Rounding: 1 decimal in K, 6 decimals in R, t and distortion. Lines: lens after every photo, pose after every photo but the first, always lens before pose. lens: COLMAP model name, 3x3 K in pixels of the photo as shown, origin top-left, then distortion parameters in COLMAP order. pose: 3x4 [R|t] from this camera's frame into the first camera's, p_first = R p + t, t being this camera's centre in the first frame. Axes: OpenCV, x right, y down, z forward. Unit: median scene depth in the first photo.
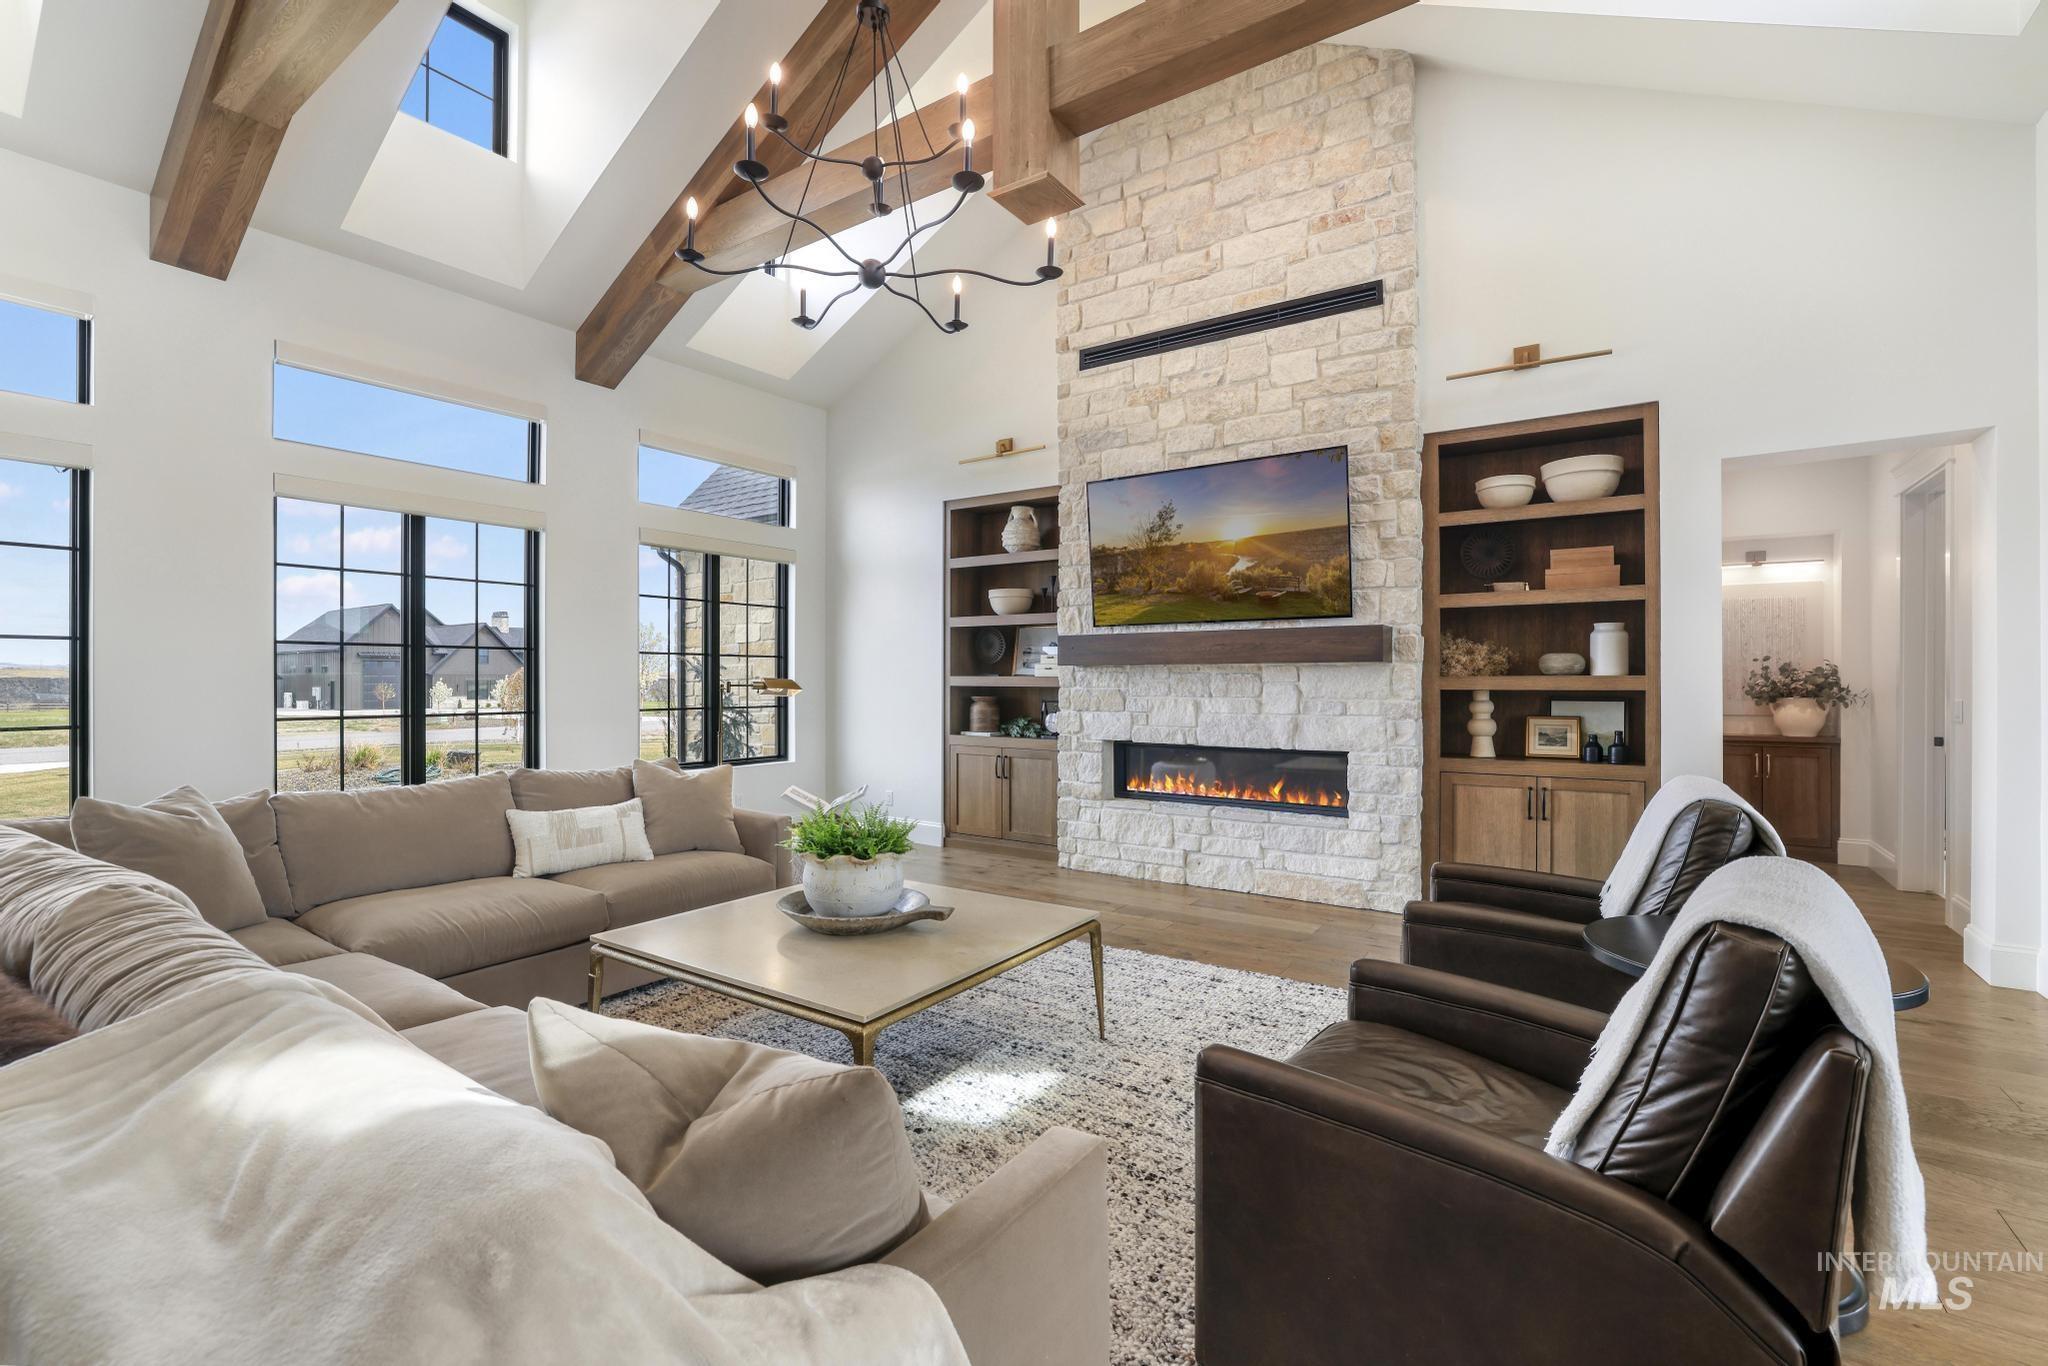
lens RADIAL K [[905.2, 0, 1033.5], [0, 905.2, 689.5], [0, 0, 1]] dist [-0.039869, 0.014924]
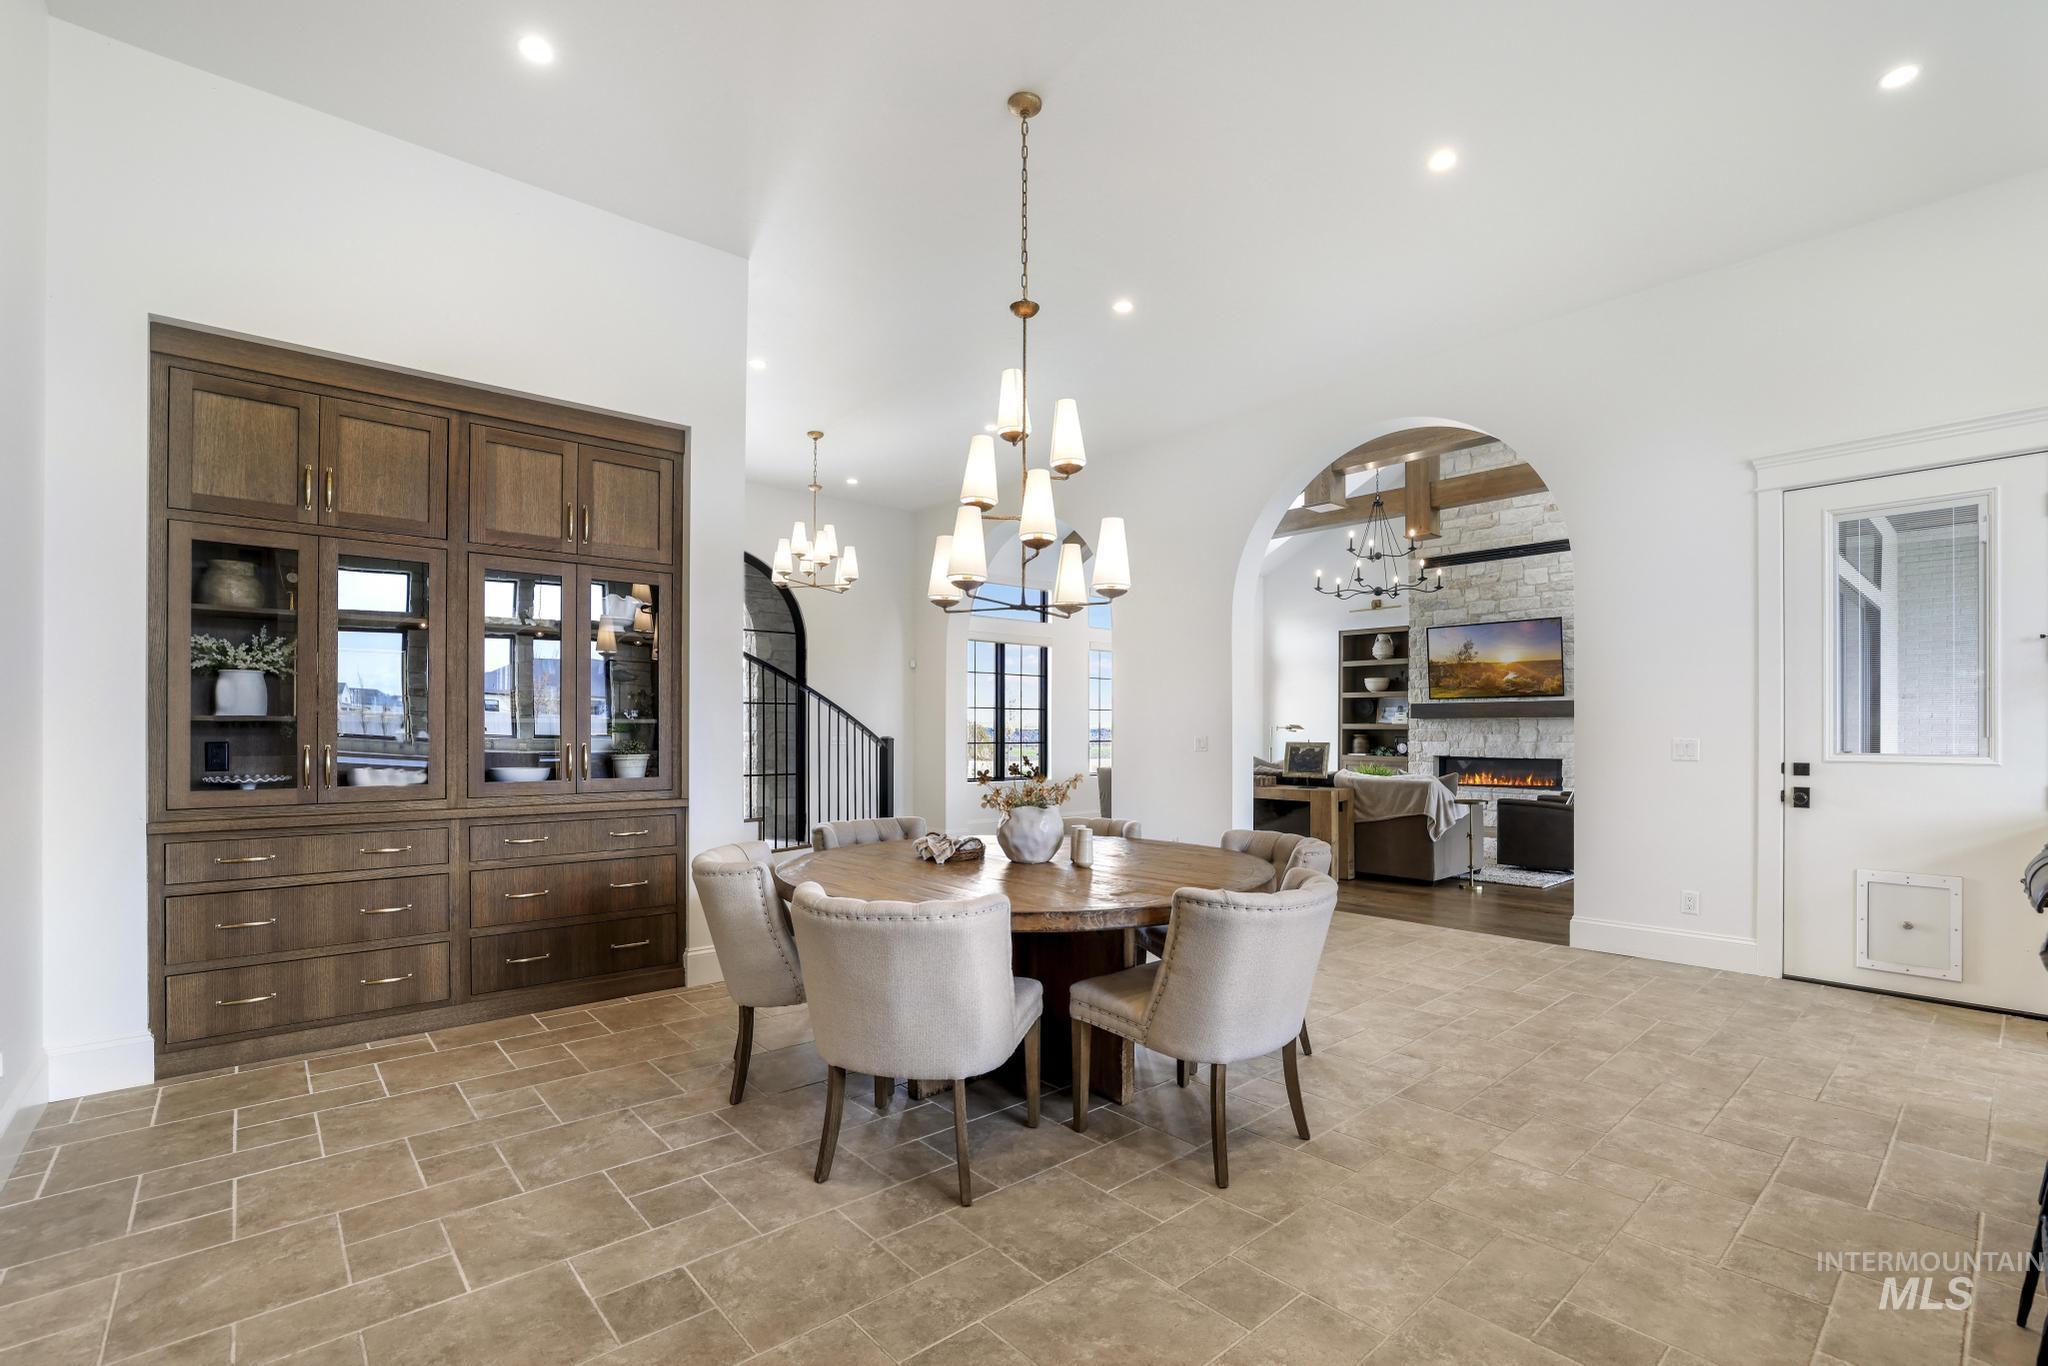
lens RADIAL K [[905.2, 0, 1004.9], [0, 905.2, 730.7], [0, 0, 1]] dist [-0.039869, 0.014924]
pose [[0.960740, 0.003846, -0.277422, -0.325786], [-0.005061, 0.999980, -0.003662, 0.013873], [0.277403, 0.004922, 0.960741, -1.349892]]
